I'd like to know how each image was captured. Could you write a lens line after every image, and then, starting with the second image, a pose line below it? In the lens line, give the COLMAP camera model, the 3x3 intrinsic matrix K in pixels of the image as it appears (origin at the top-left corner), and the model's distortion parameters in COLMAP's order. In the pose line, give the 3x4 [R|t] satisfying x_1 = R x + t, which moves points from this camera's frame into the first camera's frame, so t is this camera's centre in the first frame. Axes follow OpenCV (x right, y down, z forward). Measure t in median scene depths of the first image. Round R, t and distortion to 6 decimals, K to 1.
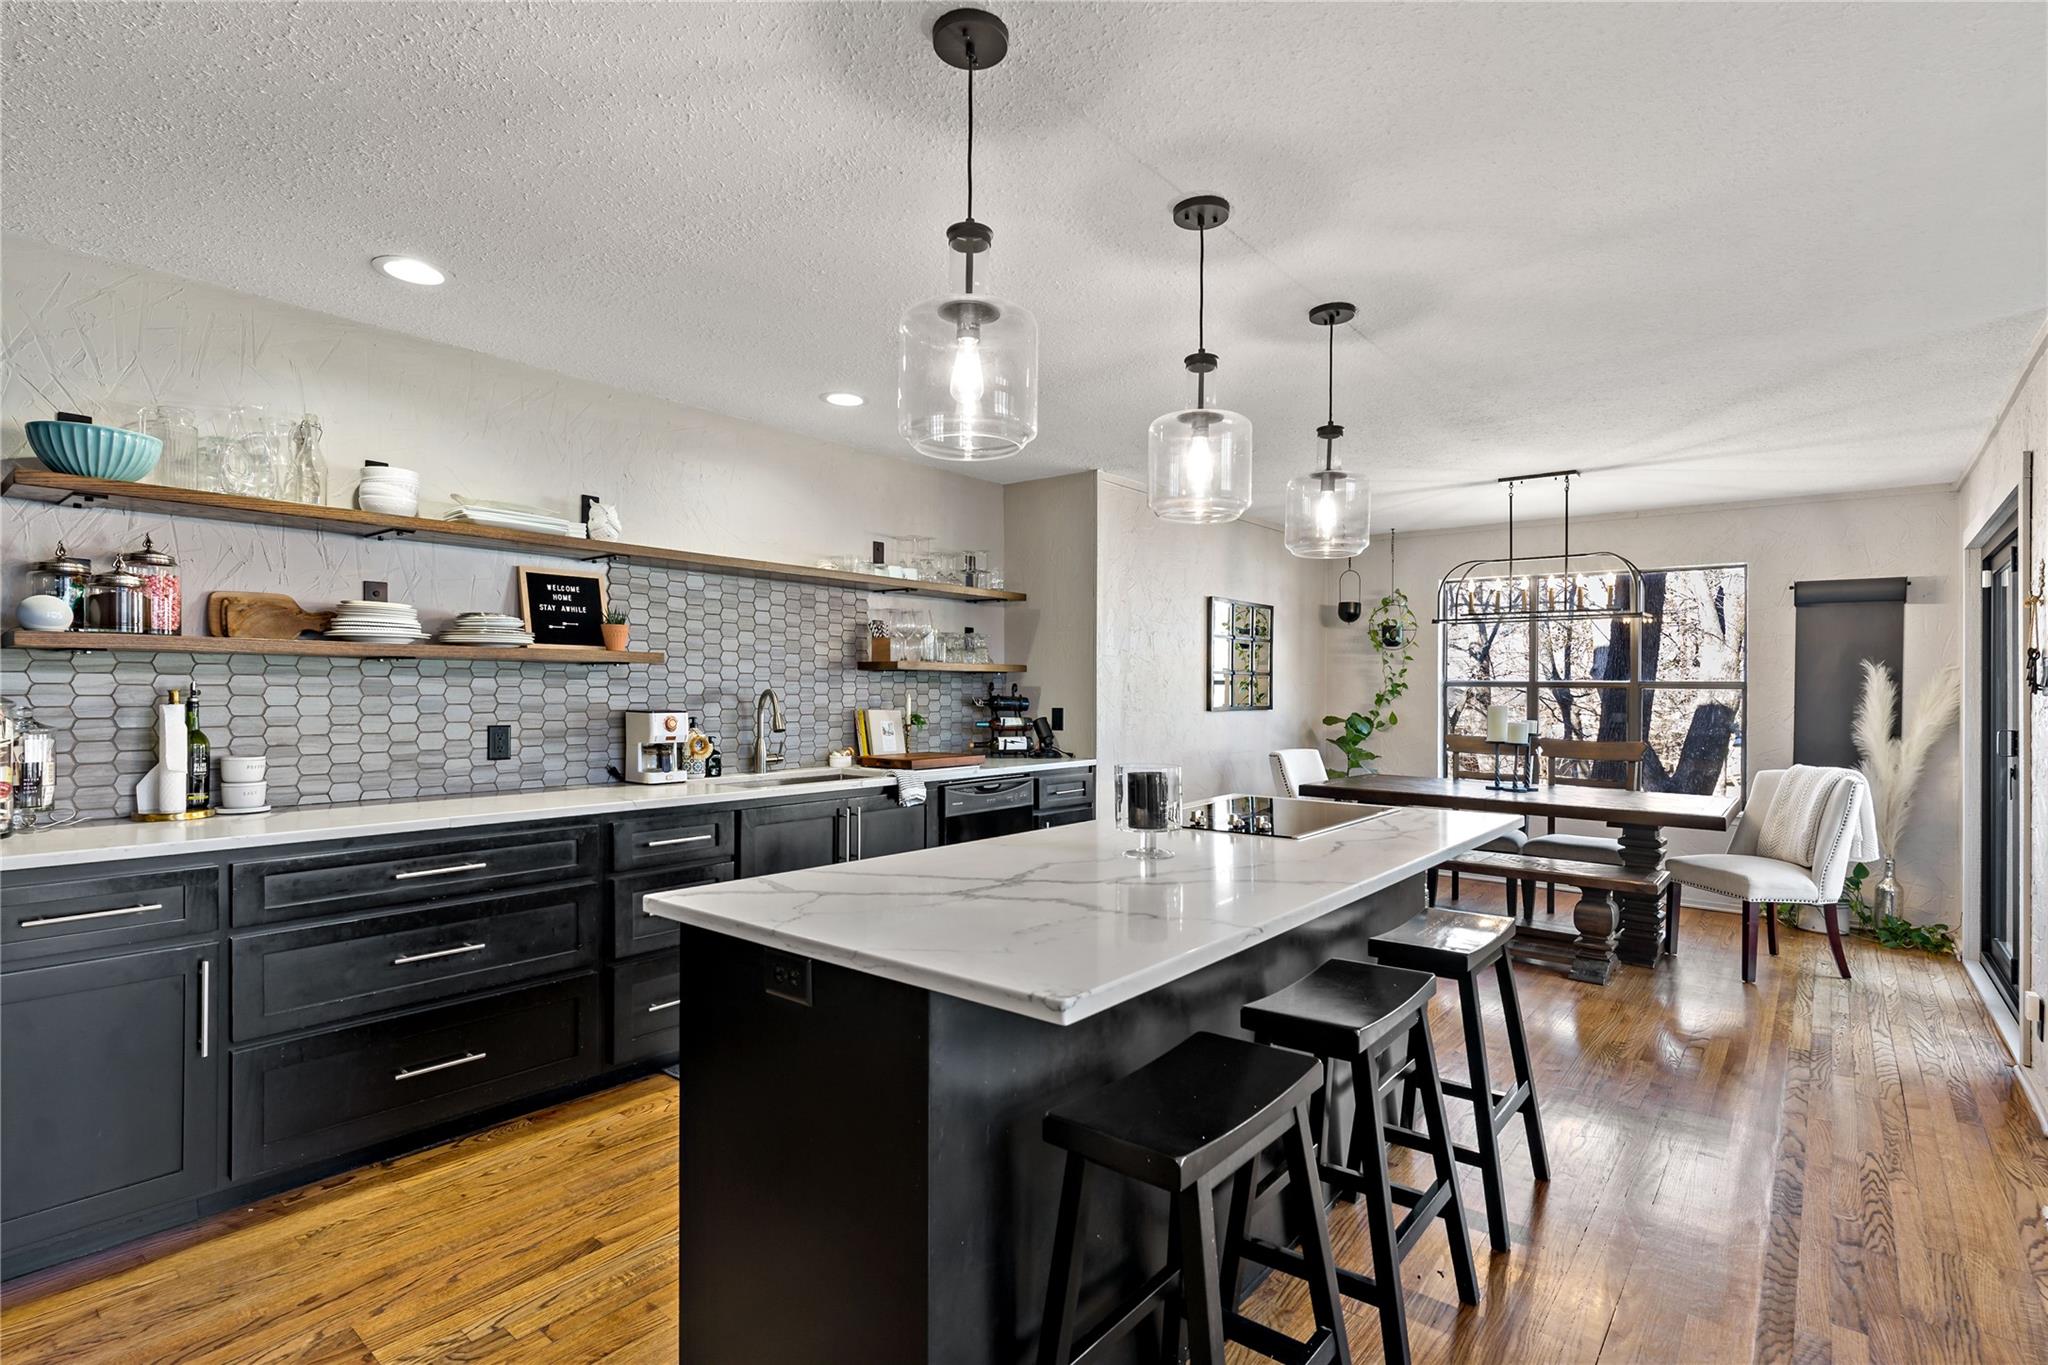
lens RADIAL K [[986.3, 0, 1024.9], [0, 986.3, 687.4], [0, 0, 1]] dist [0.005529, -0.001065]
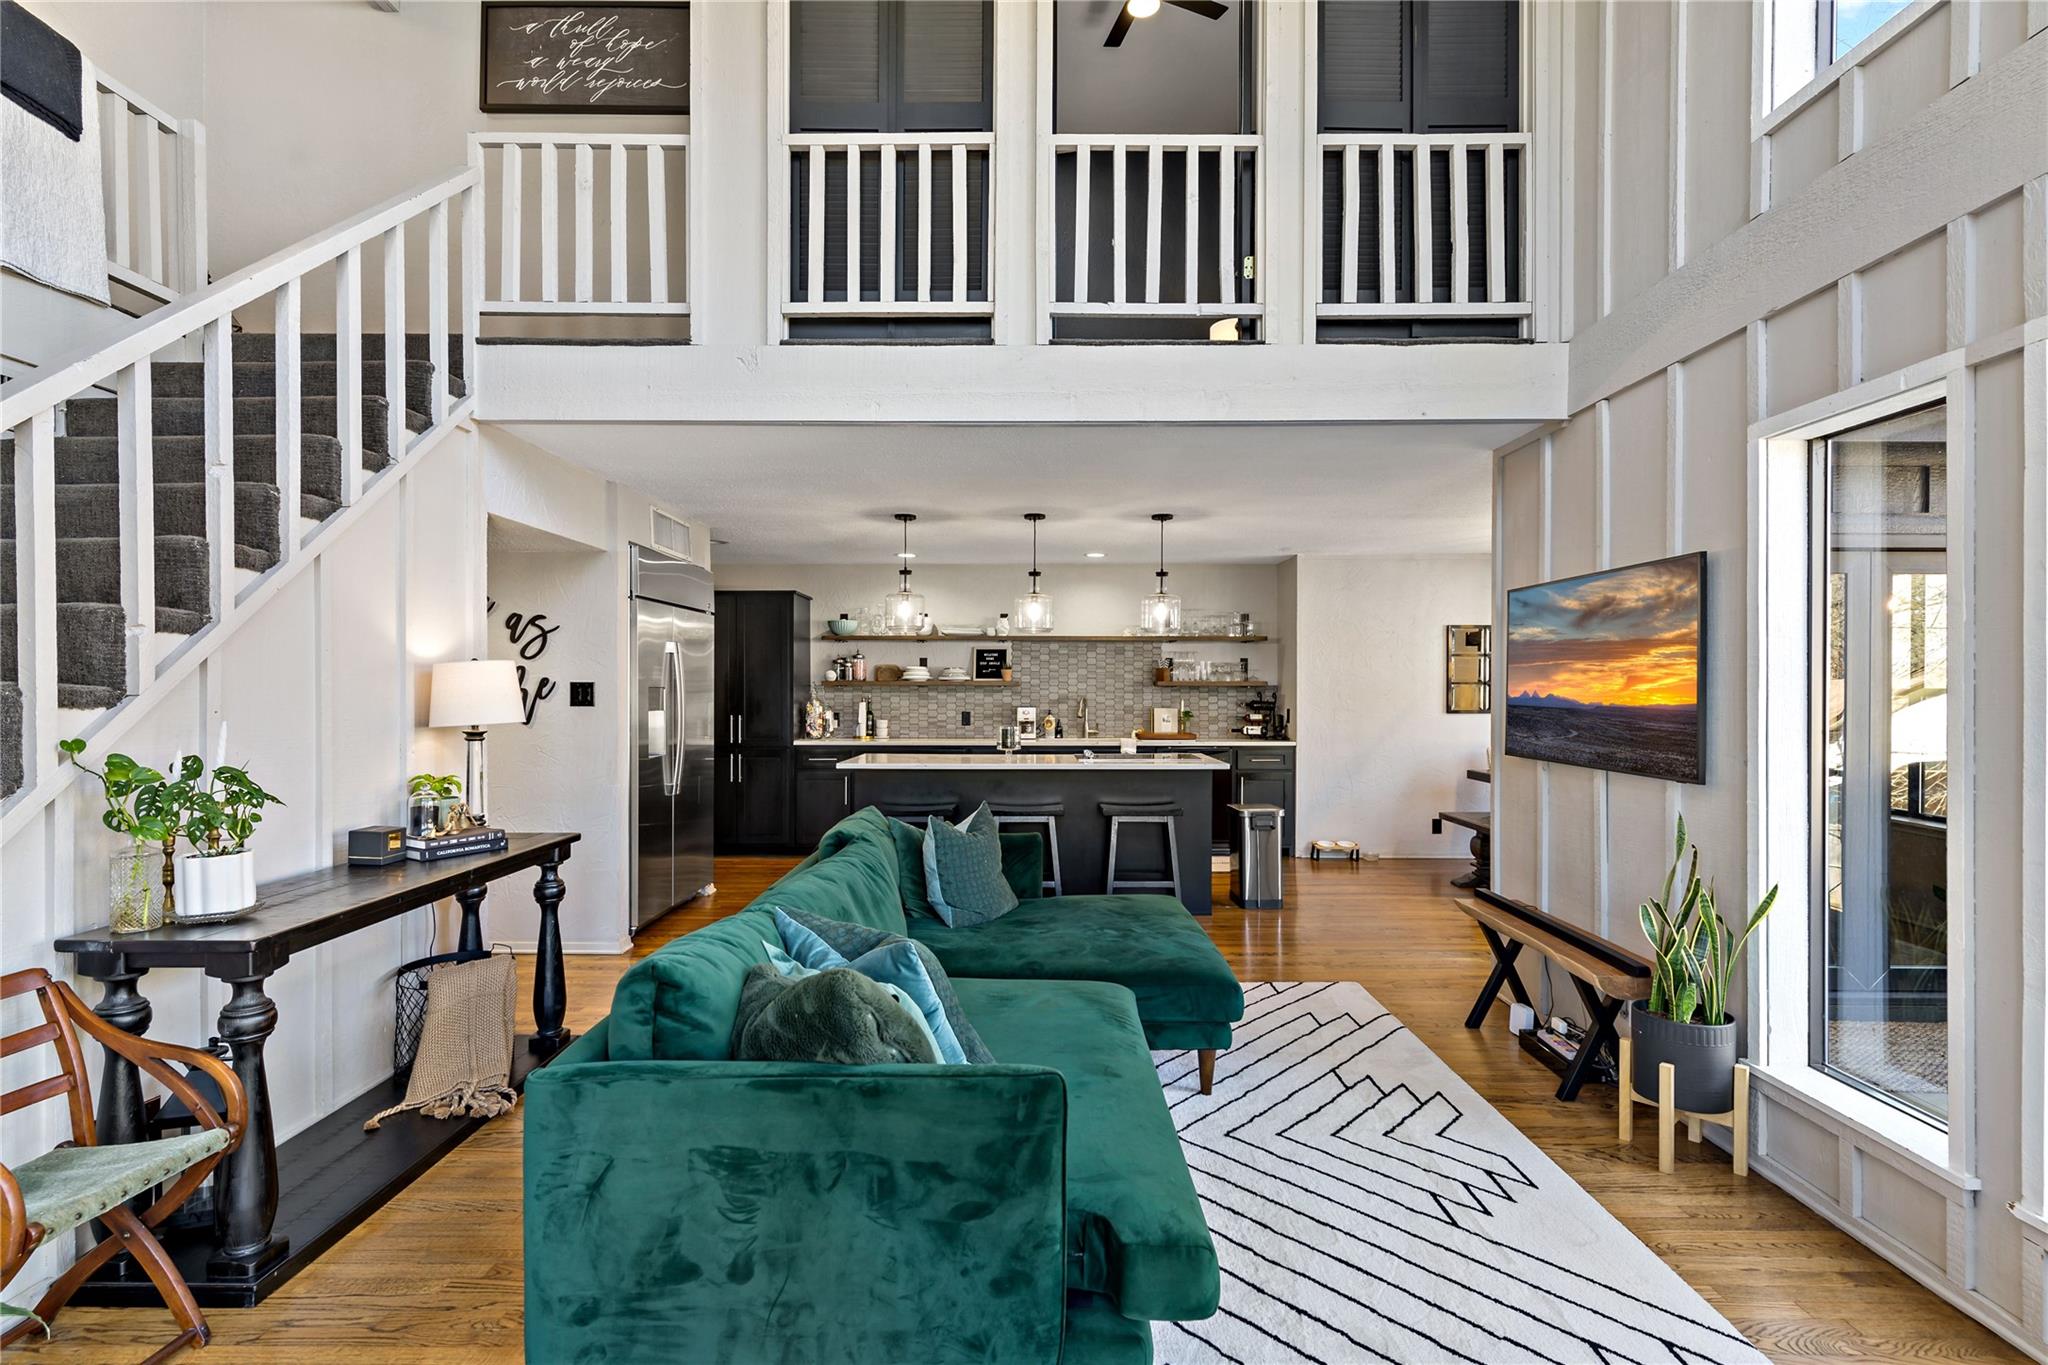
lens RADIAL K [[986.3, 0, 1025.3], [0, 986.3, 707.2], [0, 0, 1]] dist [0.005529, -0.001065]
pose [[0.627808, 0.011108, -0.778289, 1.140055], [0.003838, 0.999842, 0.017366, -0.011775], [0.778359, -0.013890, 0.627666, -0.342002]]
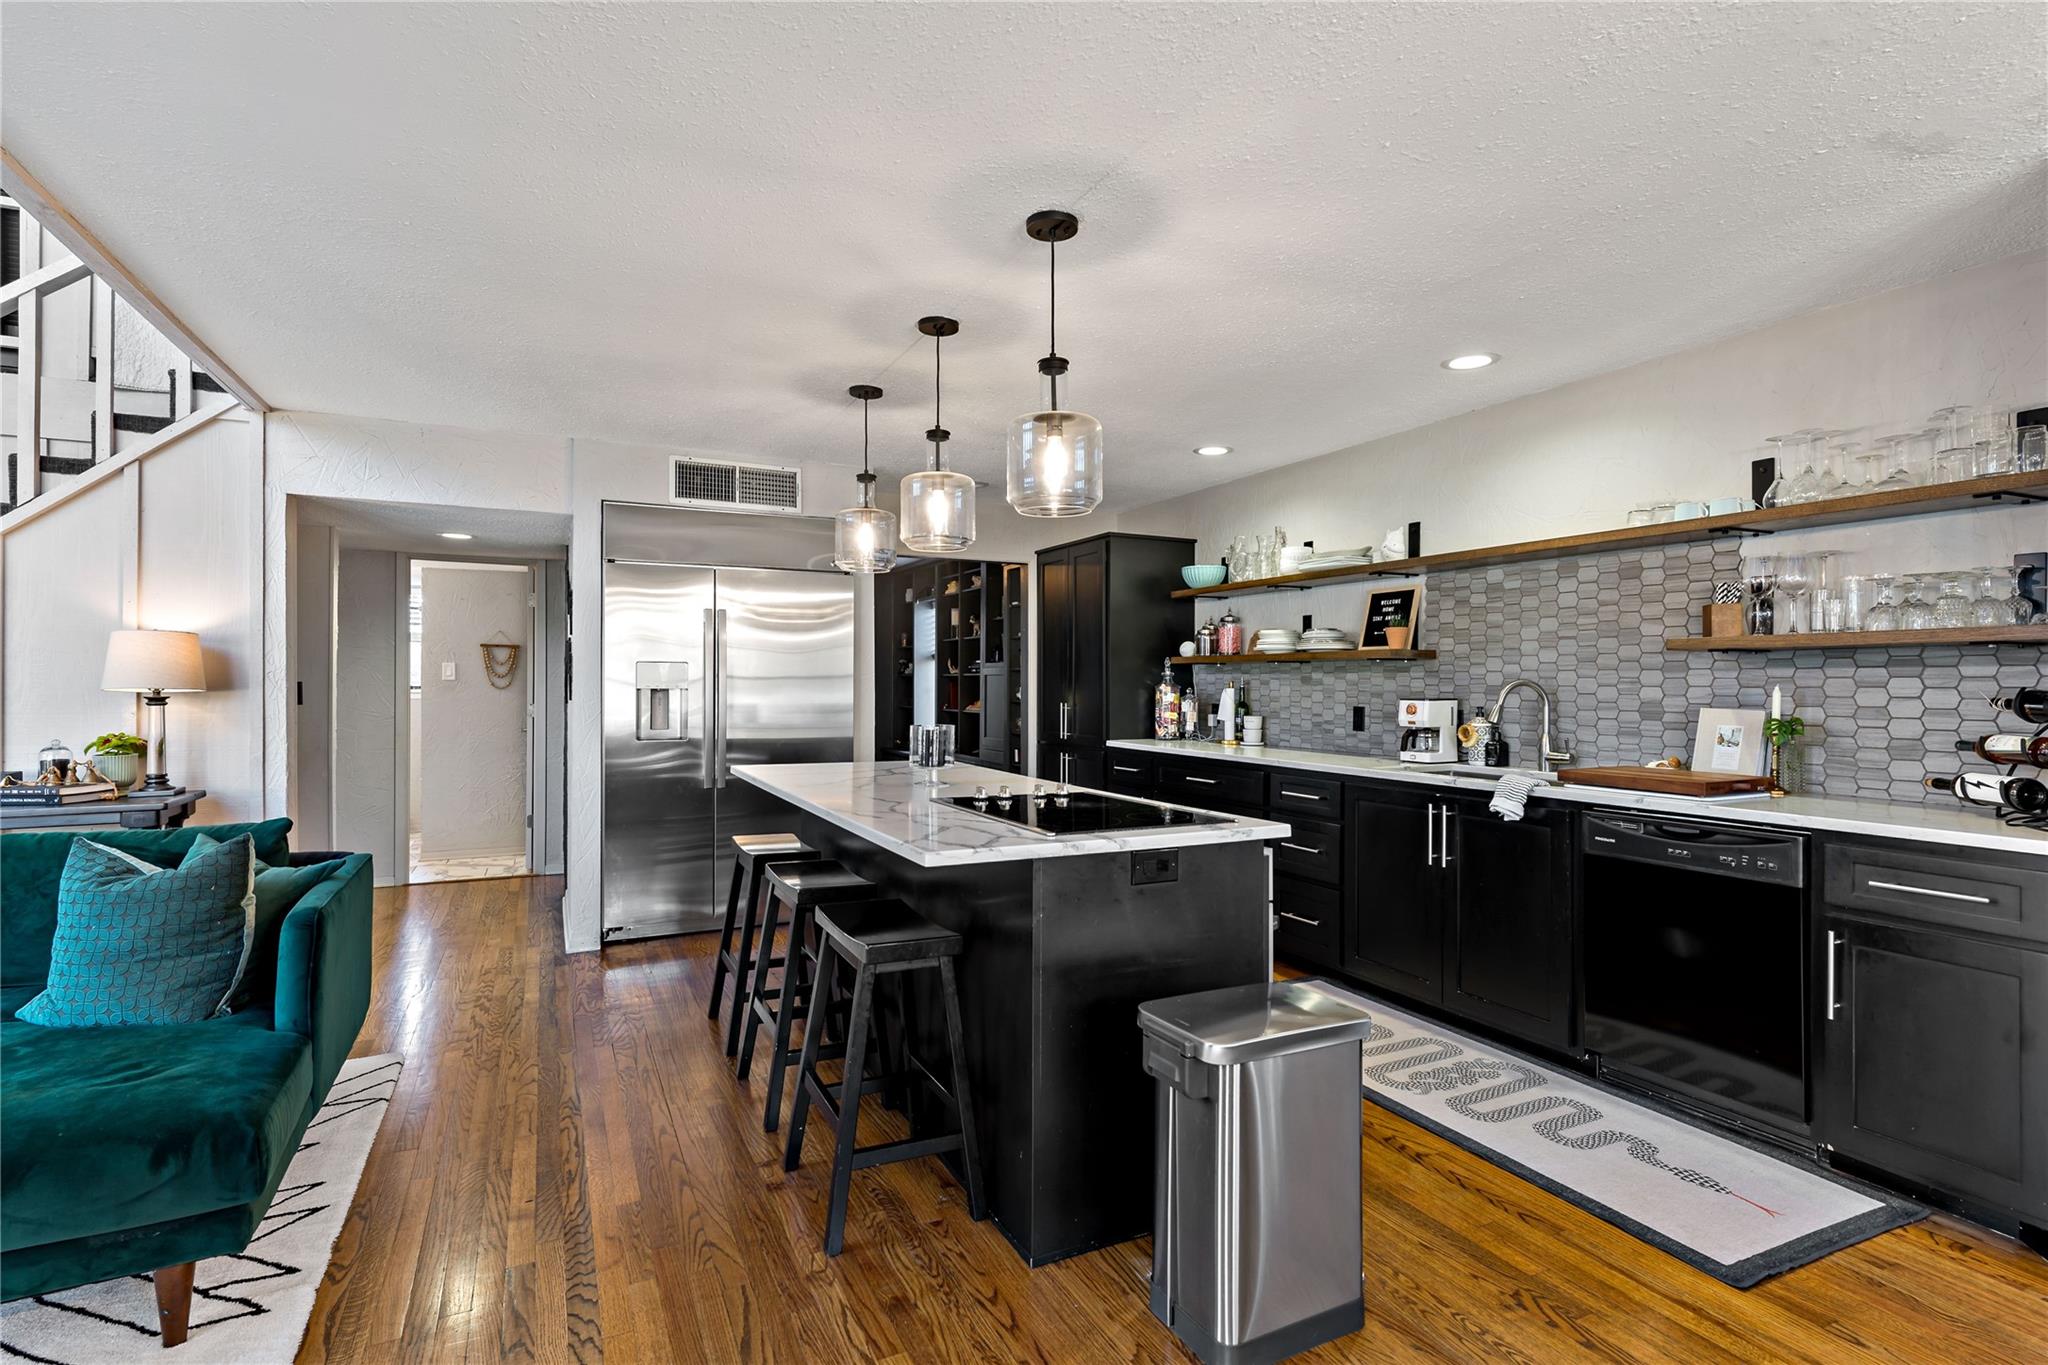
lens RADIAL K [[986.3, 0, 1034.7], [0, 986.3, 682.9], [0, 0, 1]] dist [0.005529, -0.001065]
pose [[-0.407604, -0.000675, -0.913159, 0.706558], [0.002209, 0.999996, -0.001725, 0.004882], [0.913156, -0.002720, -0.407601, 0.870912]]
